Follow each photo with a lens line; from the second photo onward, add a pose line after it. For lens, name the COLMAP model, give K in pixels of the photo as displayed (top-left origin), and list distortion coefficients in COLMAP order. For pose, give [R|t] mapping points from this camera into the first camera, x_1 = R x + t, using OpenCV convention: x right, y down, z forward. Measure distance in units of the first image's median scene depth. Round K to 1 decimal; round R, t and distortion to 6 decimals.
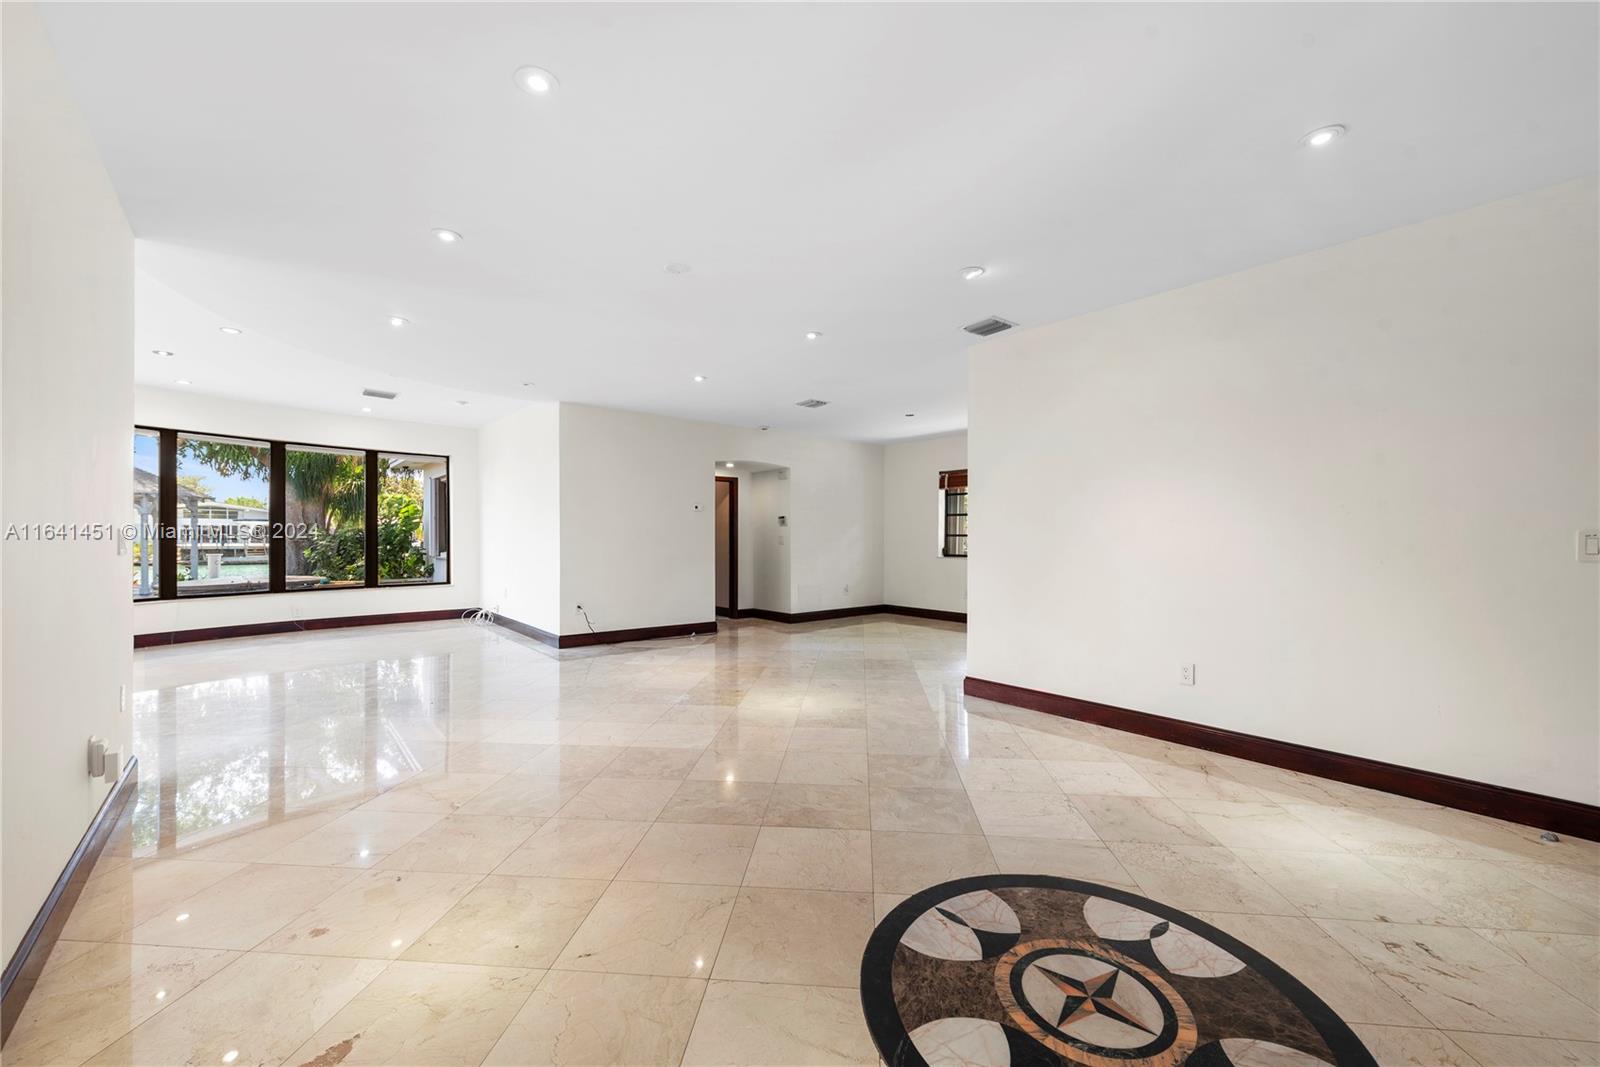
lens RADIAL K [[637.3, 0, 803.1], [0, 637.3, 538.6], [0, 0, 1]] dist [0.012331, -0.000231]
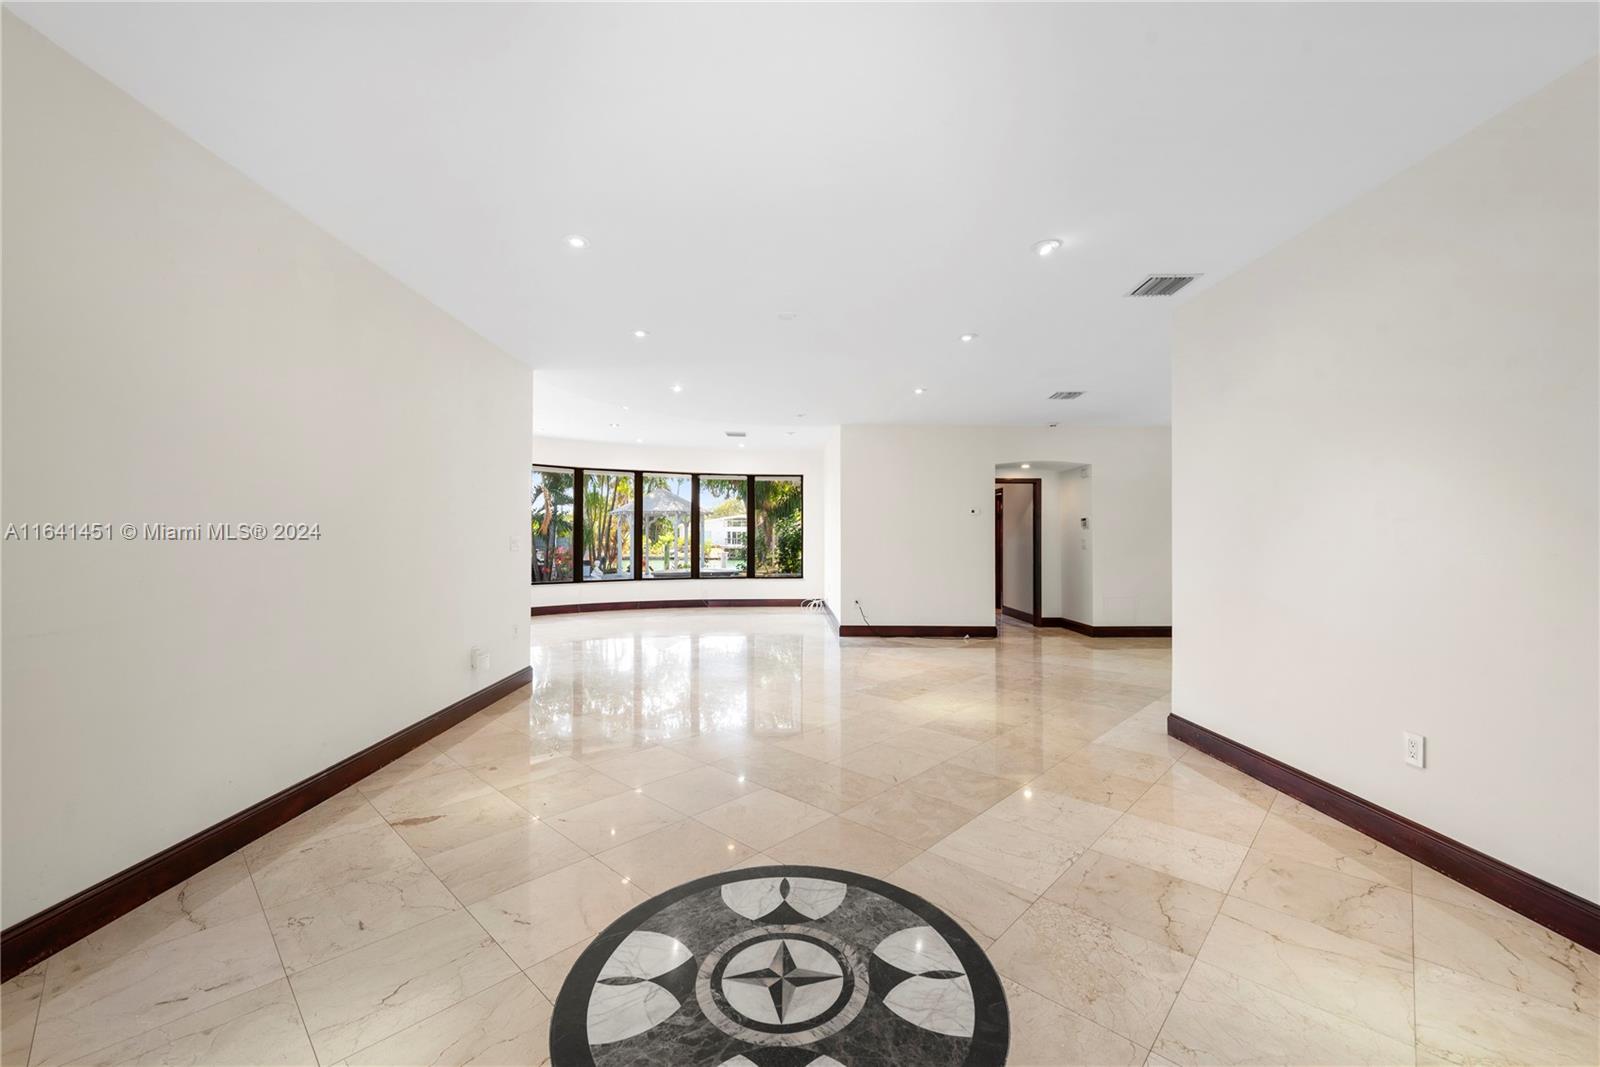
lens RADIAL K [[634.3, 0, 800.6], [0, 634.3, 531.1], [0, 0, 1]] dist [0.009467, -0.000251]
pose [[0.783083, -0.007845, -0.621868, 0.515235], [-0.002861, 0.999864, -0.016217, -0.001166], [0.621911, 0.014479, 0.782954, 0.086650]]
